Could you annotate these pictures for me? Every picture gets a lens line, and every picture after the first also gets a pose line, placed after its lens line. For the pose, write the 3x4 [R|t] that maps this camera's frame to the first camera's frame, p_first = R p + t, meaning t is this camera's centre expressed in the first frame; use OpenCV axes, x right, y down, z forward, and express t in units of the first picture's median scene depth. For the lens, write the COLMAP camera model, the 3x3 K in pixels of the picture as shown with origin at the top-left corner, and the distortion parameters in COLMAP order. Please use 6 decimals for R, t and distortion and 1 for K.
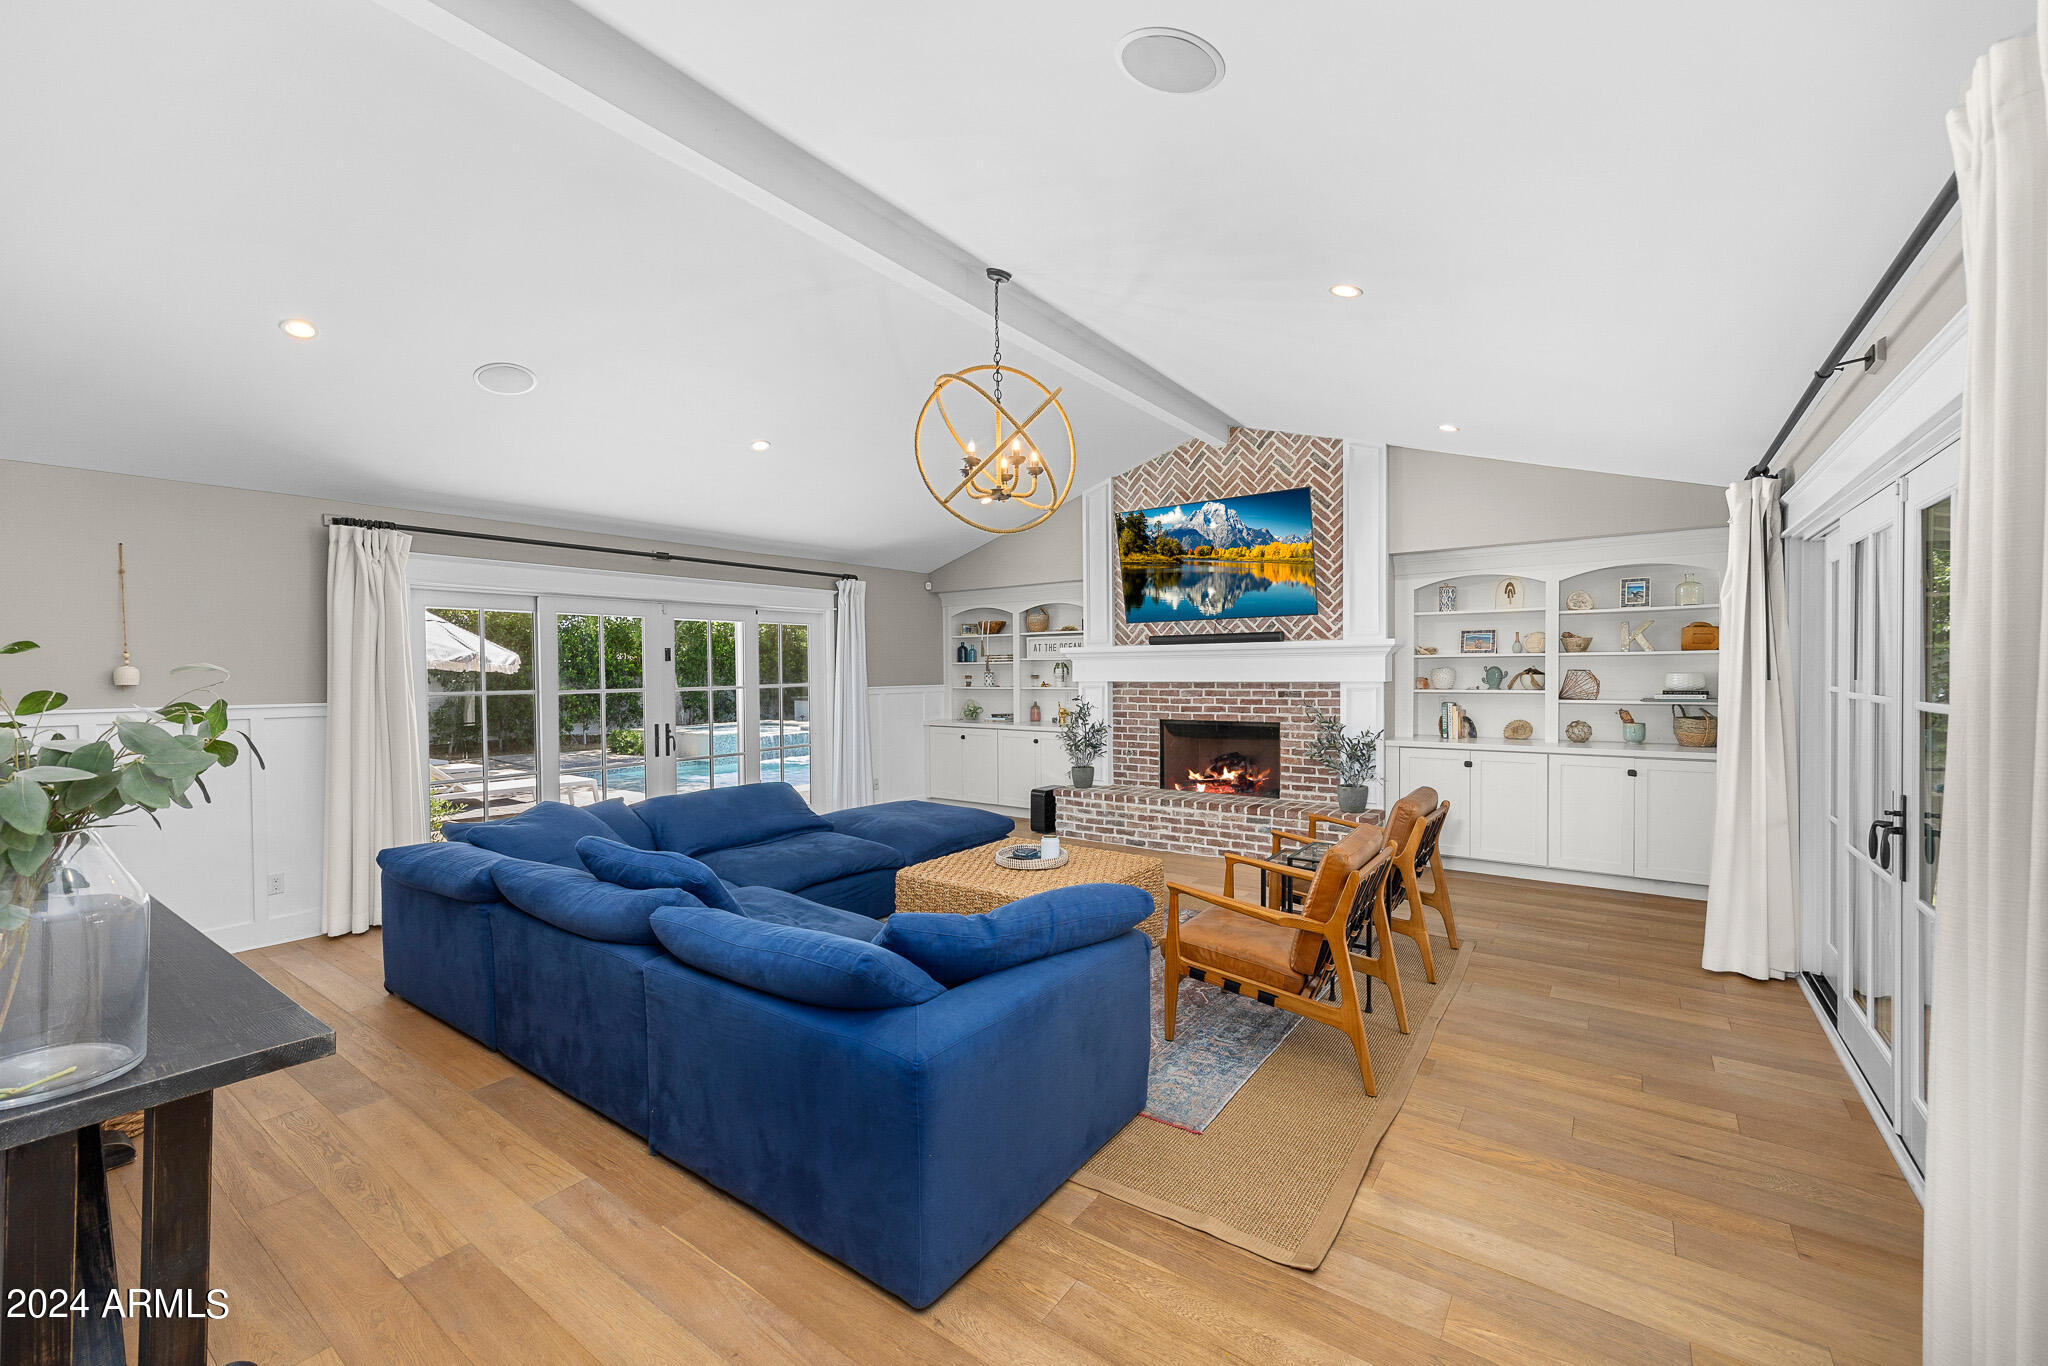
lens RADIAL K [[868.1, 0, 1013.7], [0, 868.1, 677.5], [0, 0, 1]] dist [-0.009651, 0.001318]
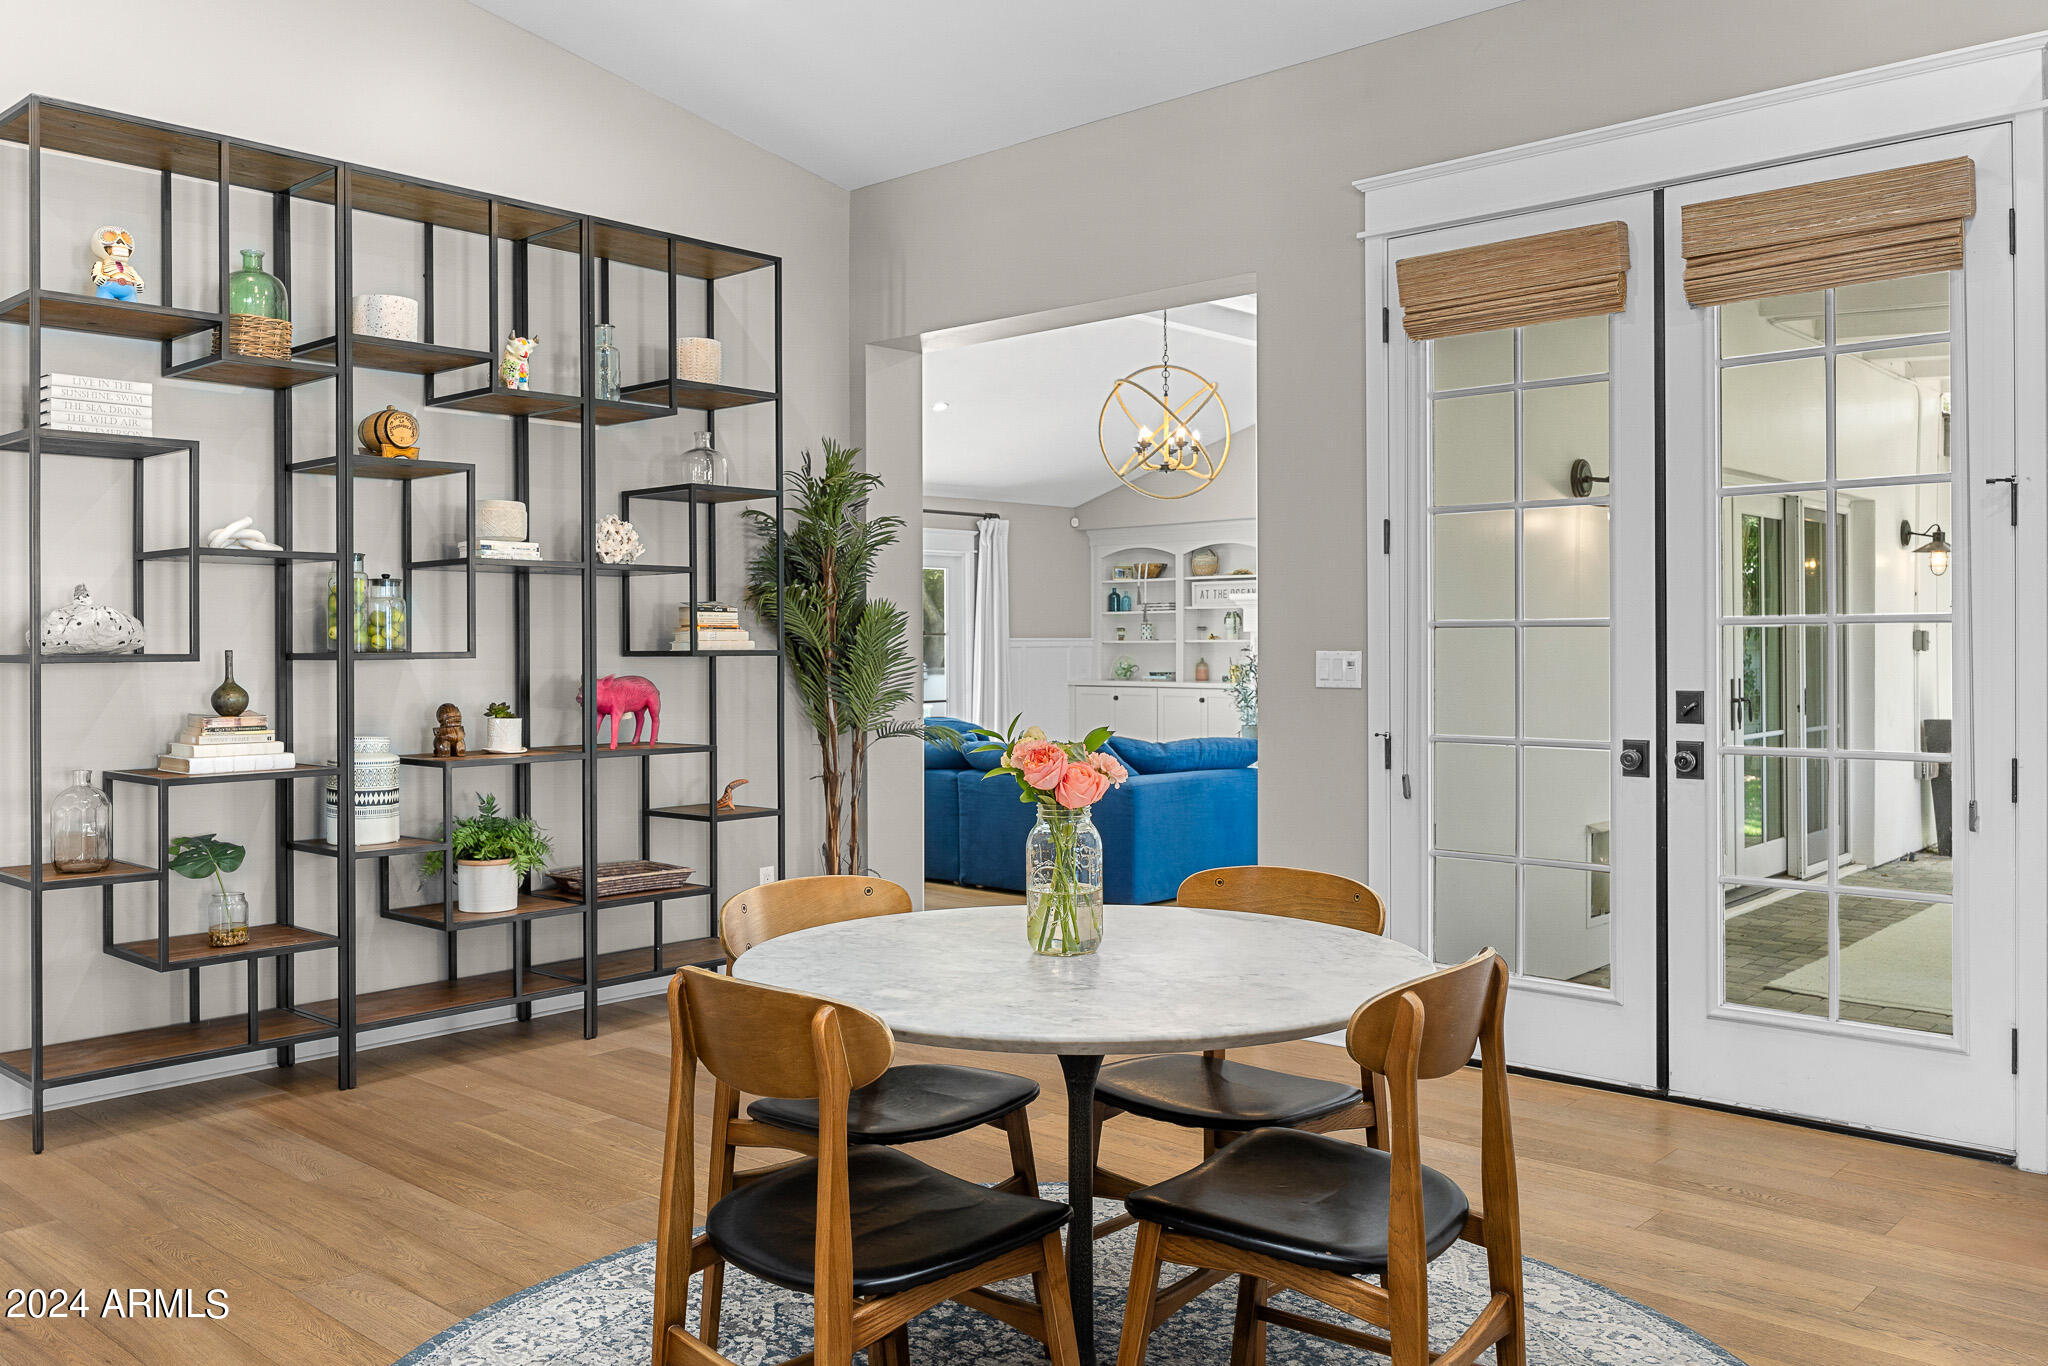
lens RADIAL K [[1658.4, 0, 1007.2], [0, 1658.4, 652.6], [0, 0, 1]] dist [-0.029047, -0.005189]
pose [[0.994917, 0.002817, -0.100664, -0.002275], [-0.003055, 0.999993, -0.002204, 0.032571], [0.100657, 0.002500, 0.994918, -0.776119]]
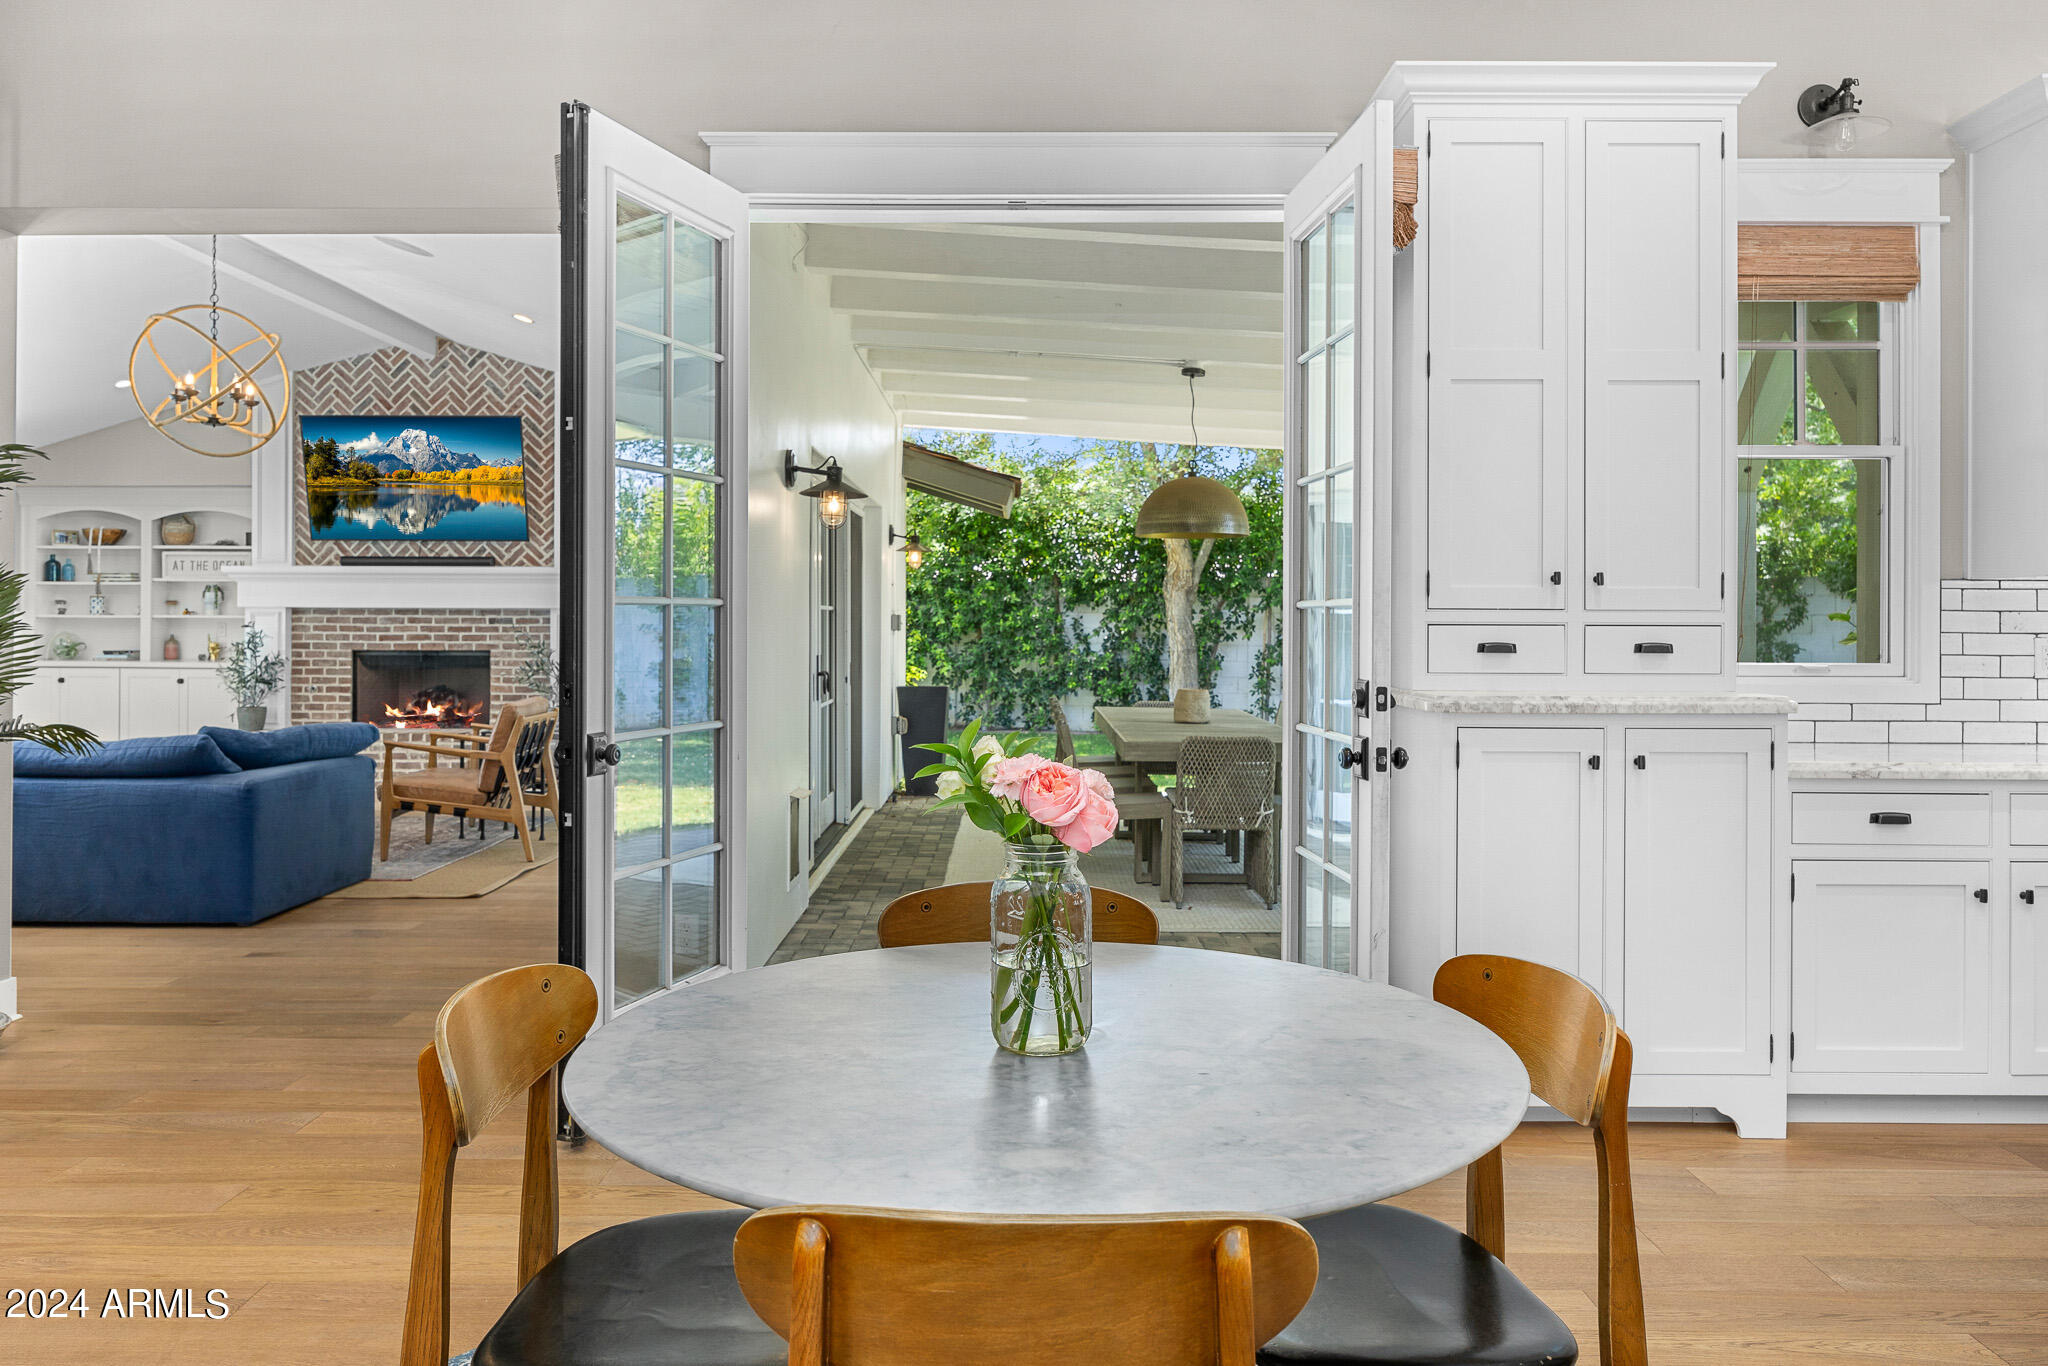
lens RADIAL K [[1433.0, 0, 1051.3], [0, 1433.0, 624.9], [0, 0, 1]] dist [0.013246, -0.003209]
pose [[0.797747, 0.009739, 0.602914, -0.151073], [-0.005354, 0.999945, -0.009067, 0.032377], [-0.602969, 0.004005, 0.797755, -0.618478]]
